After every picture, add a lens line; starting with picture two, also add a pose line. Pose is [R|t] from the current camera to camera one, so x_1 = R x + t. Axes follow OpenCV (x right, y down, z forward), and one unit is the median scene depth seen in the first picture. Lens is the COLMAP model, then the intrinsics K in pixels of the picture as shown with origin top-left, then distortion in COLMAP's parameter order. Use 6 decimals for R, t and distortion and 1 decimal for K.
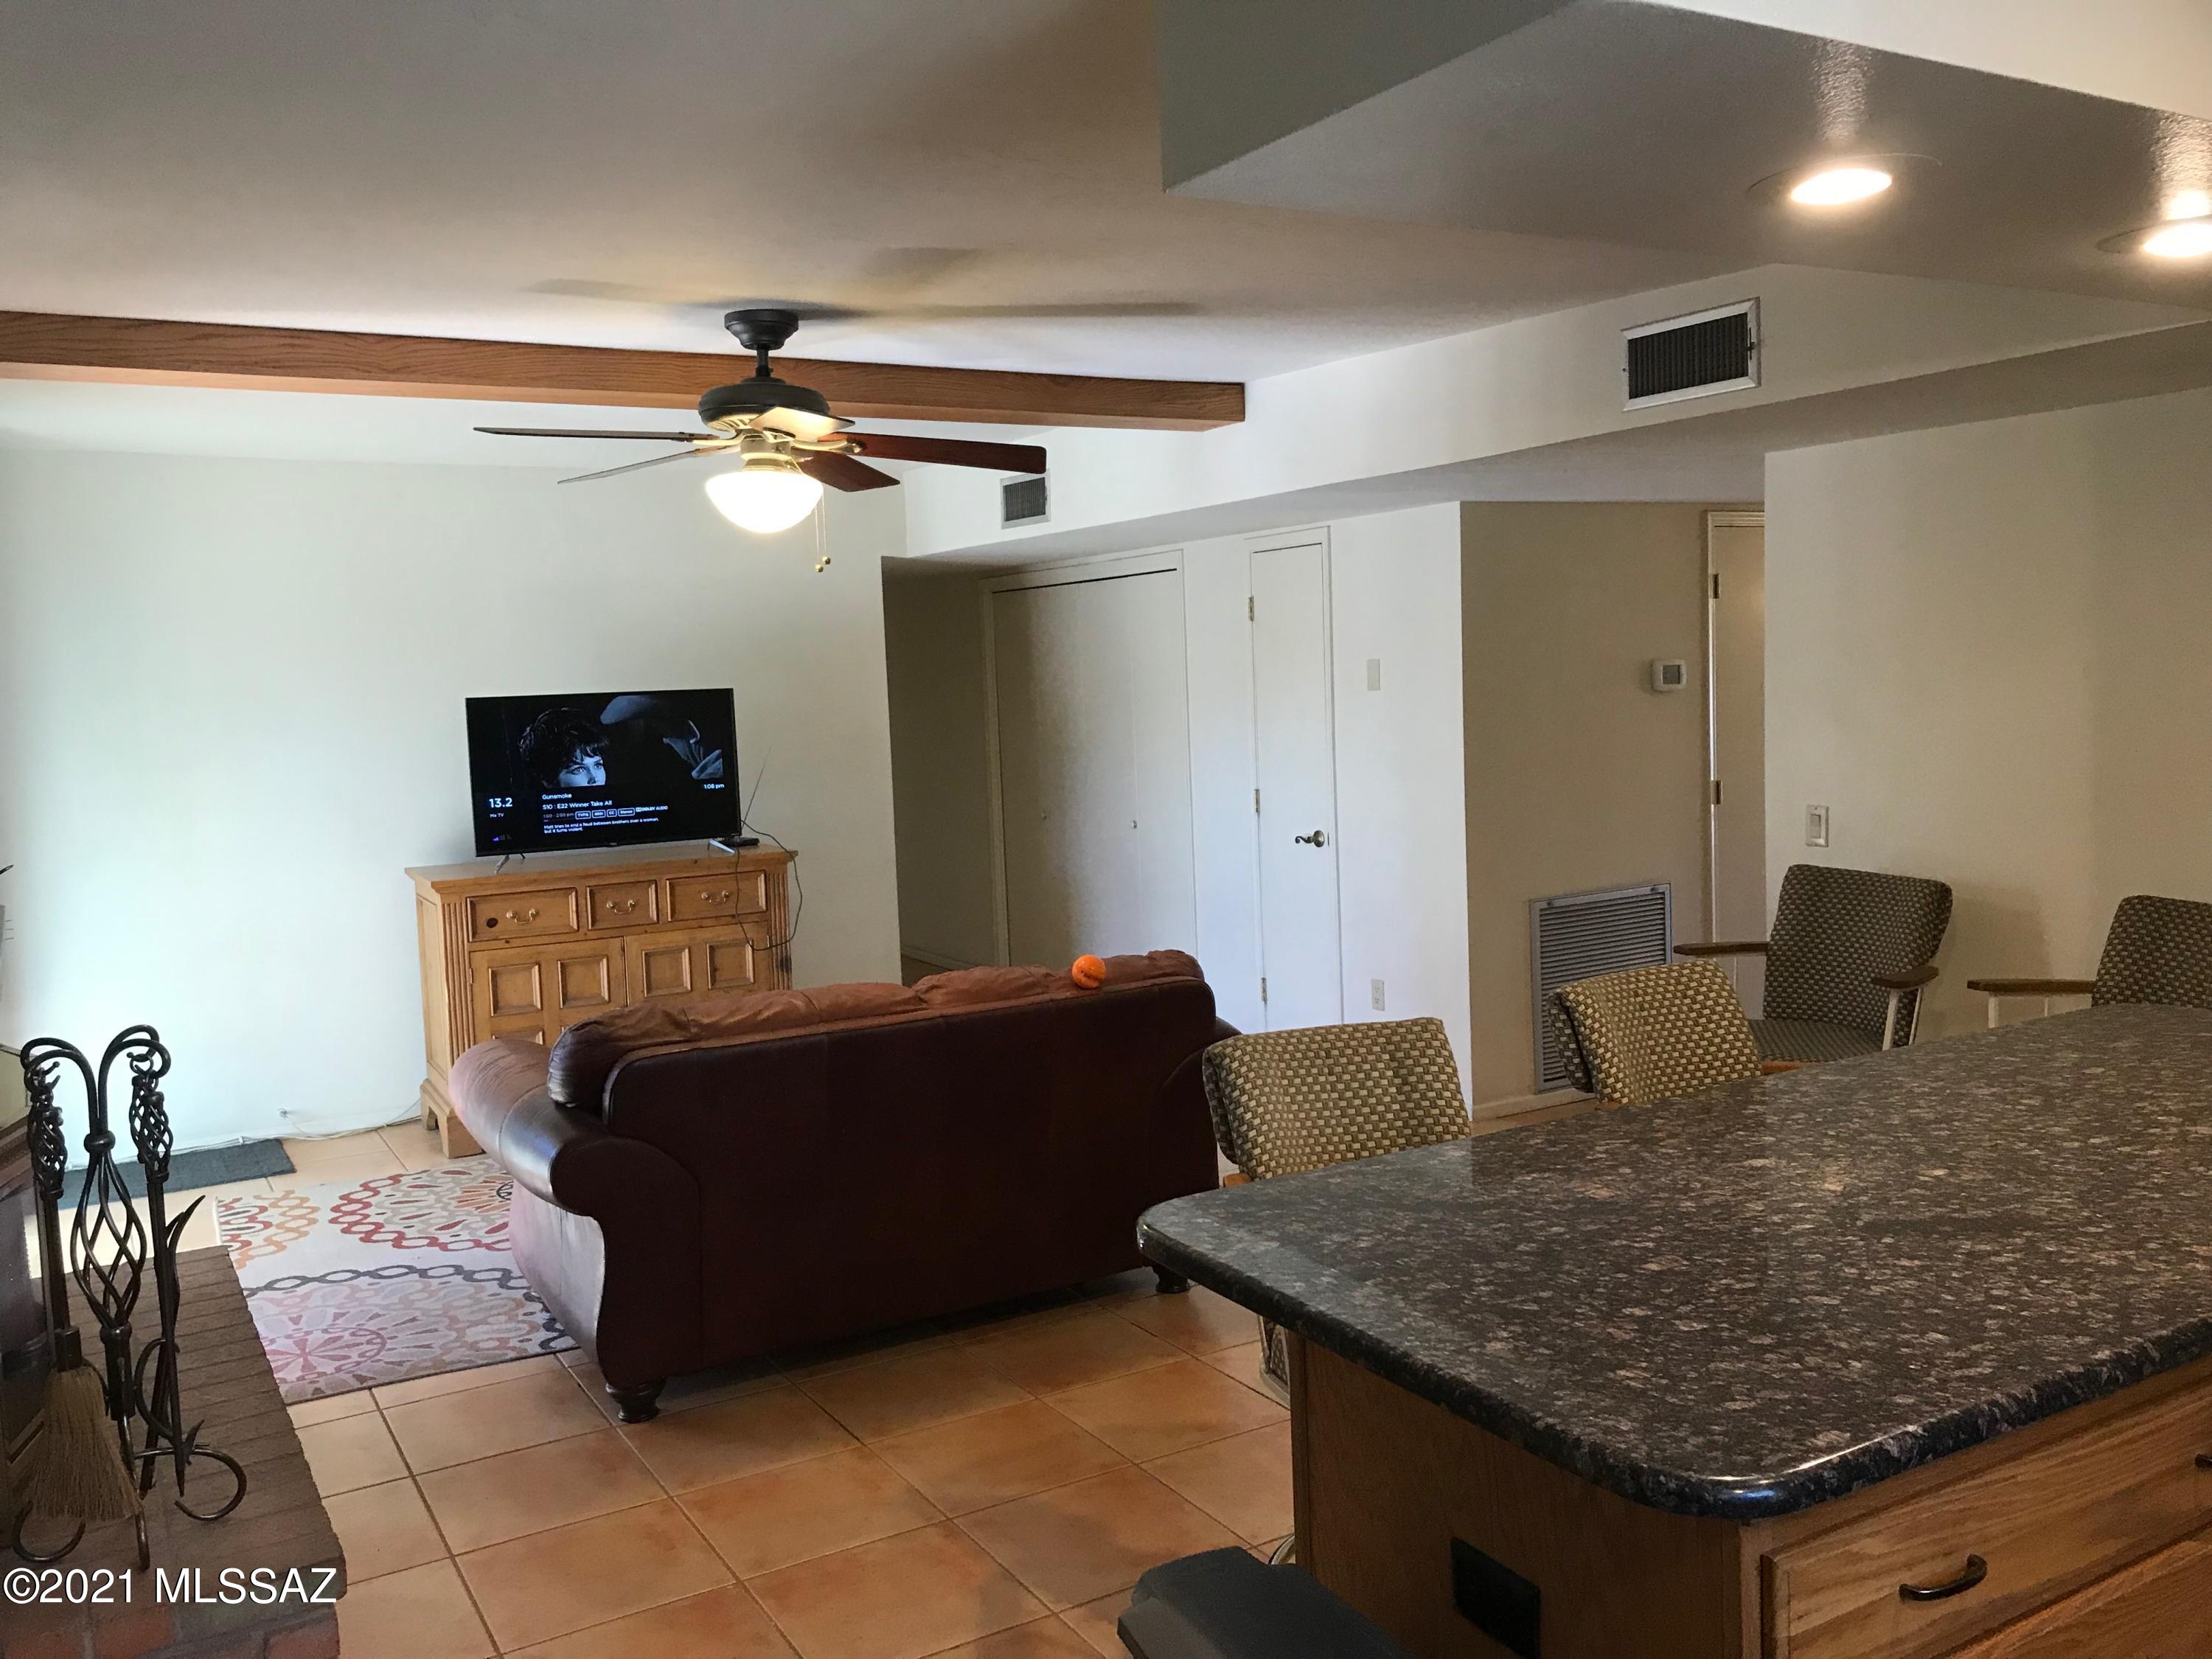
lens RADIAL K [[1823.7, 0, 1106.0], [0, 1823.7, 829.5], [0, 0, 1]] dist [0.009837, 0.005629]
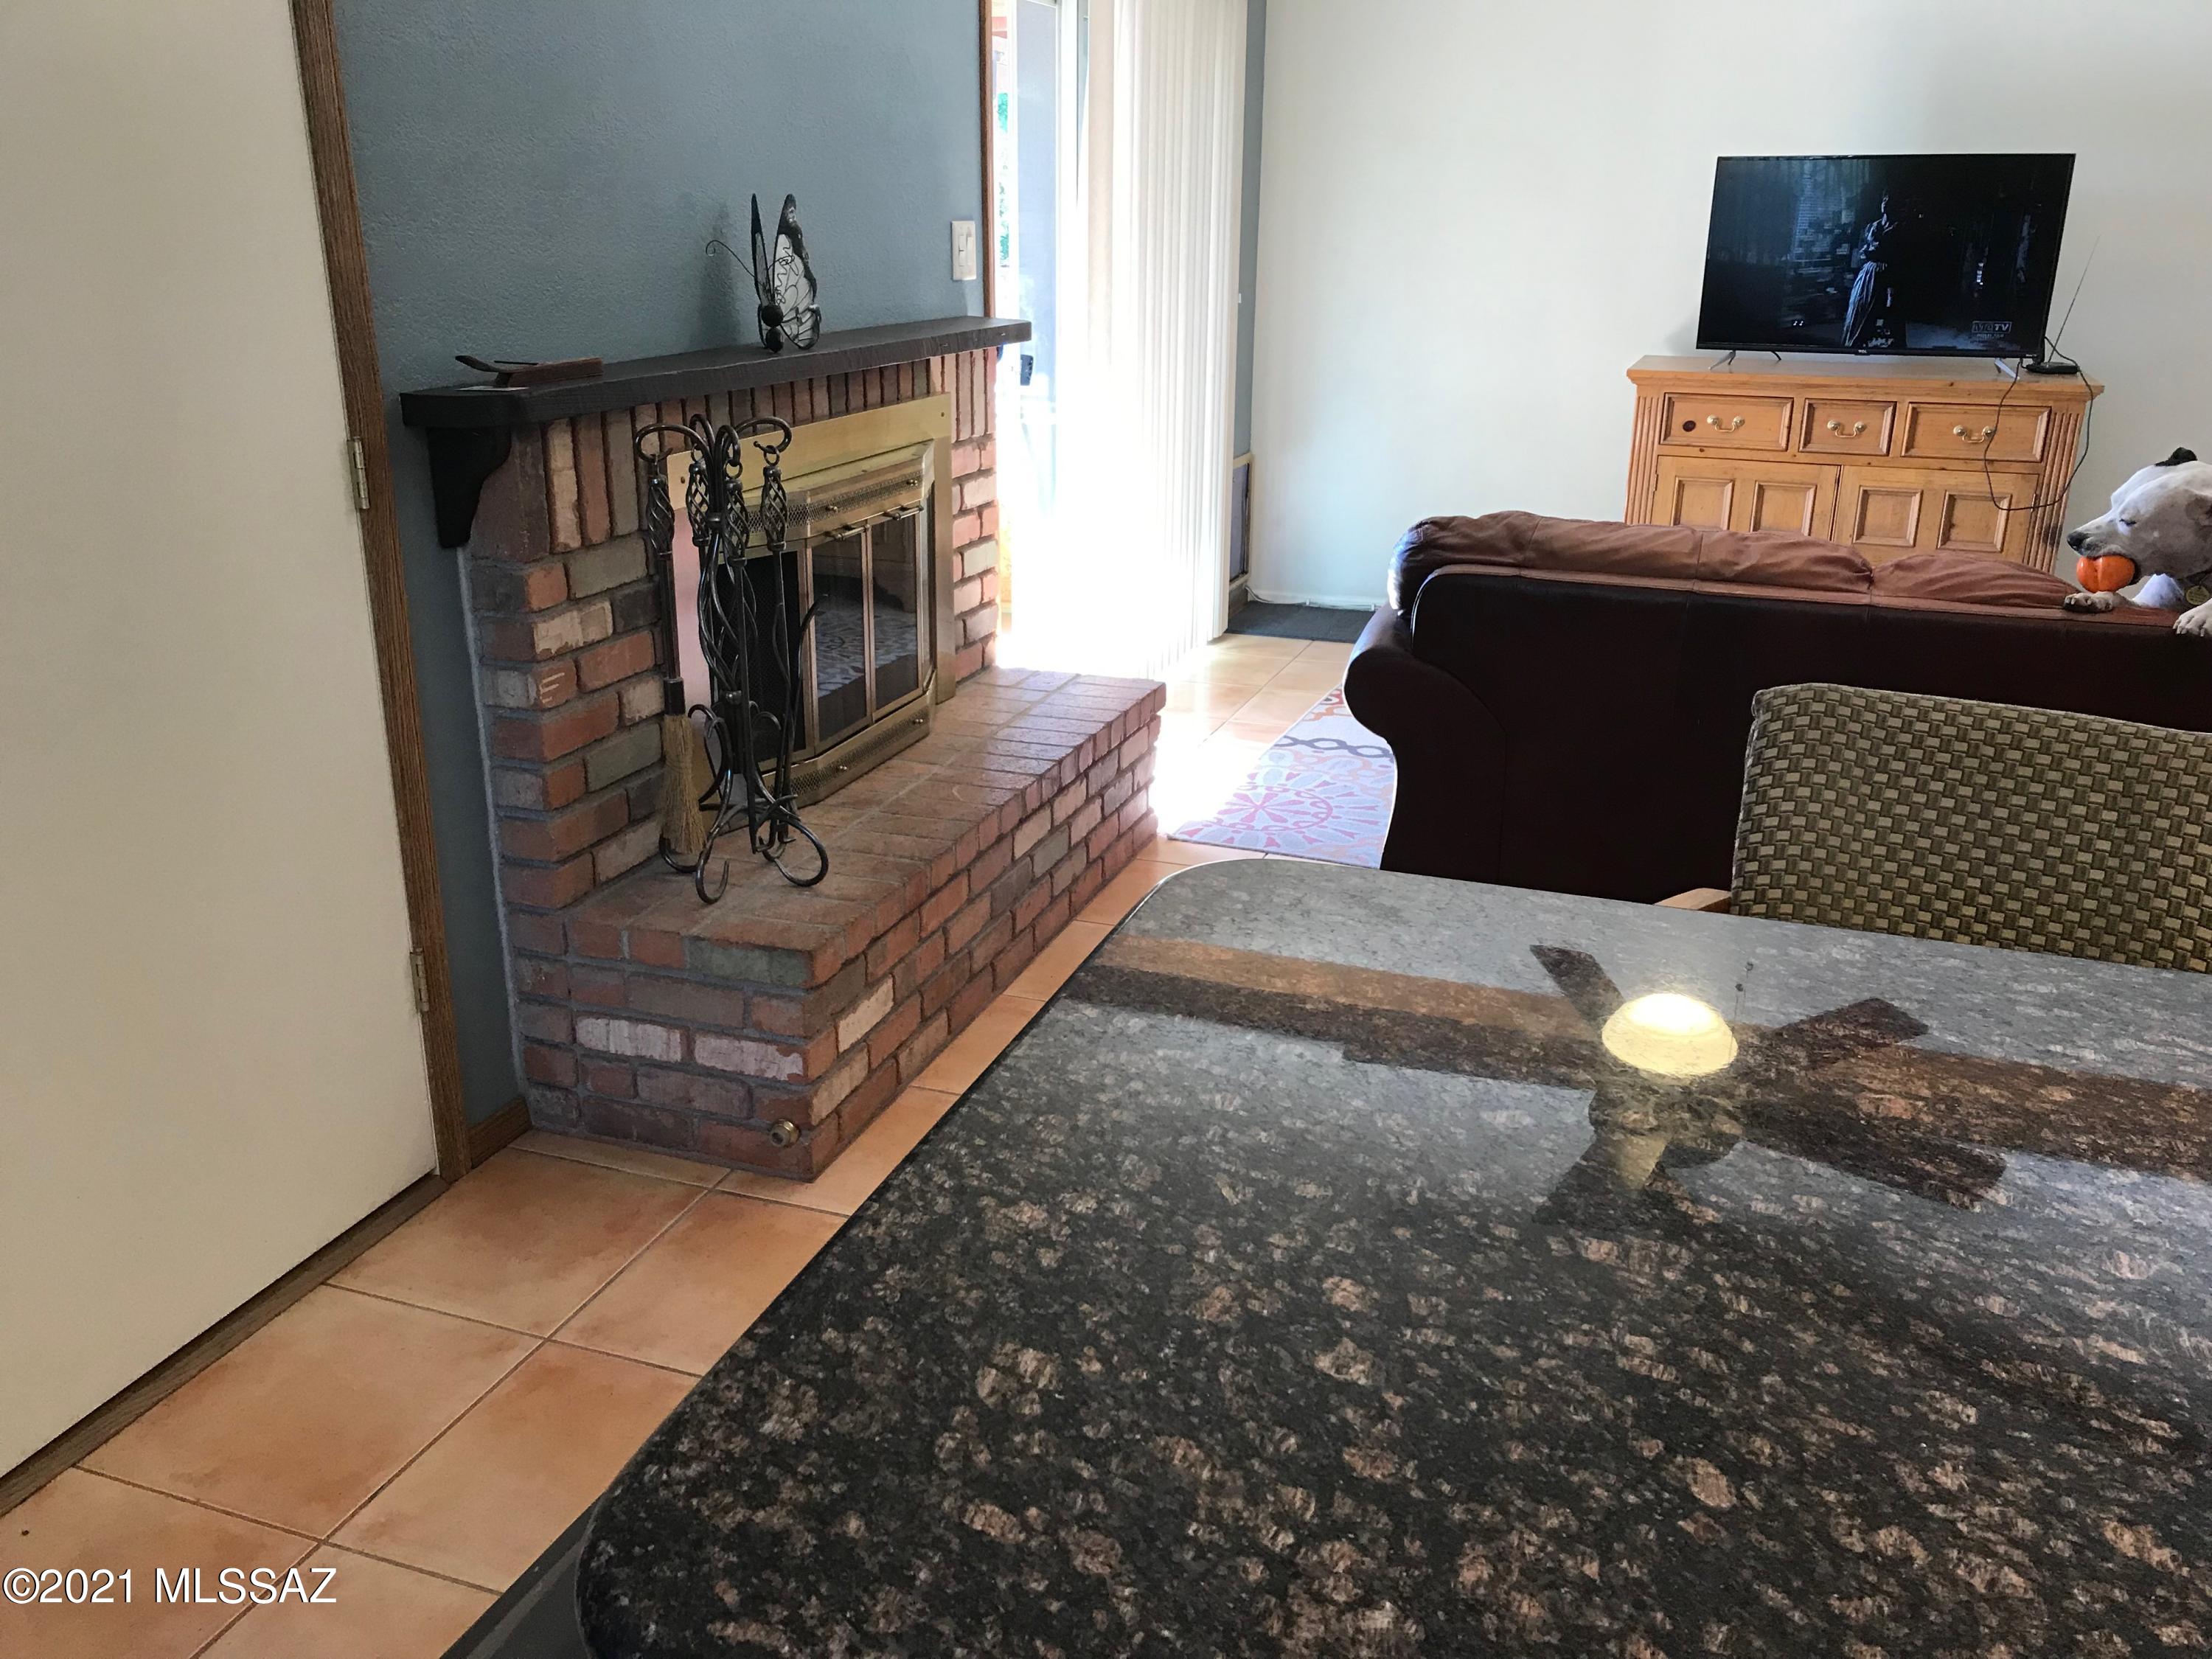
lens RADIAL K [[1823.7, 0, 1106.0], [0, 1823.7, 829.5], [0, 0, 1]] dist [0.009837, 0.005629]
pose [[0.638699, 0.290812, -0.712385, 0.221671], [-0.100656, 0.949450, 0.297343, 0.002416], [0.762845, -0.118207, 0.635685, 0.257461]]
